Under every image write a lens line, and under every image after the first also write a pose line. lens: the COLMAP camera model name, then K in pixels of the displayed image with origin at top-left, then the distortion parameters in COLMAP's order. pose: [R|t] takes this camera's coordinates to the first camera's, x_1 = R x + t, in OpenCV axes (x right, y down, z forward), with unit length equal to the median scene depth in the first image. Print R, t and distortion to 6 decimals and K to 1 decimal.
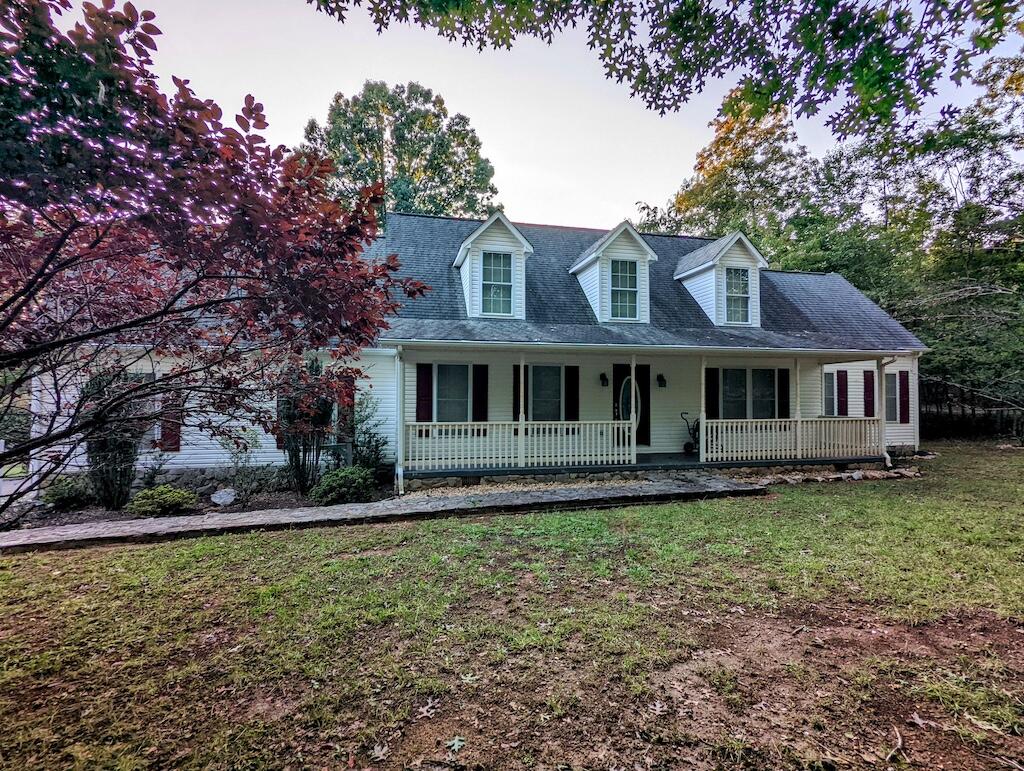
lens RADIAL K [[488.1, 0, 511.8], [0, 488.1, 385.2], [0, 0, 1]] dist [-0.001522, -0.000004]
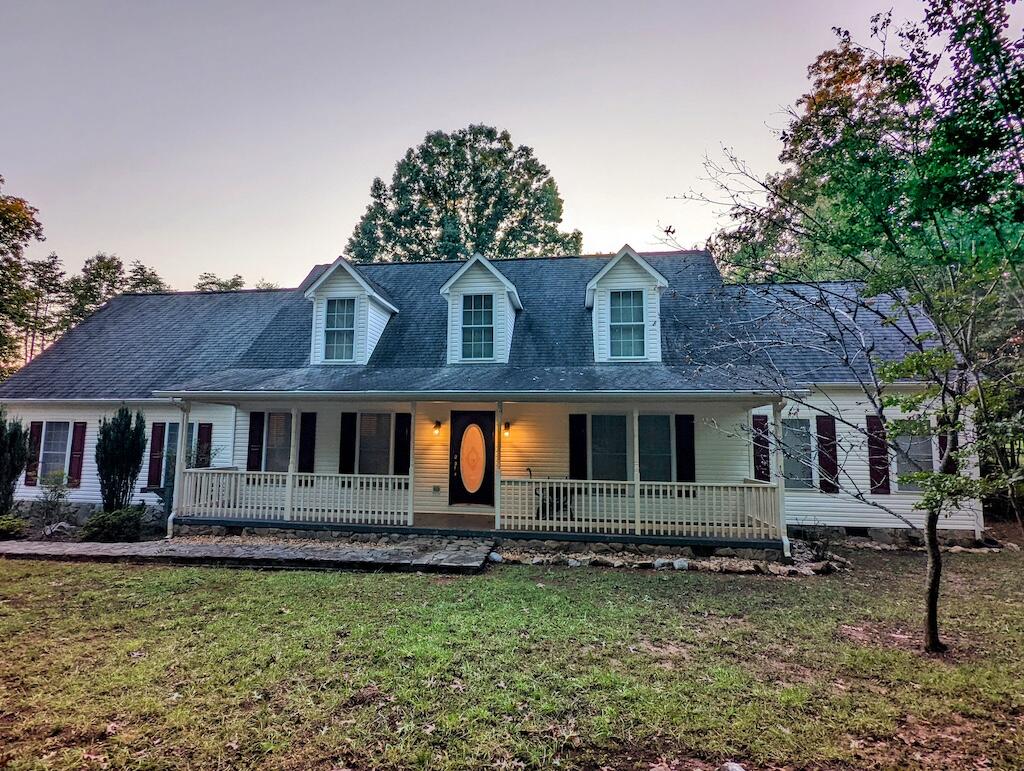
lens RADIAL K [[534.3, 0, 511.7], [0, 534.3, 384.0], [0, 0, 1]] dist [-0.016006, -0.000436]
pose [[0.936801, -0.026660, -0.348845, 0.603883], [-0.008676, 0.995016, -0.099342, 0.002779], [0.349755, 0.096090, 0.931900, 0.127587]]
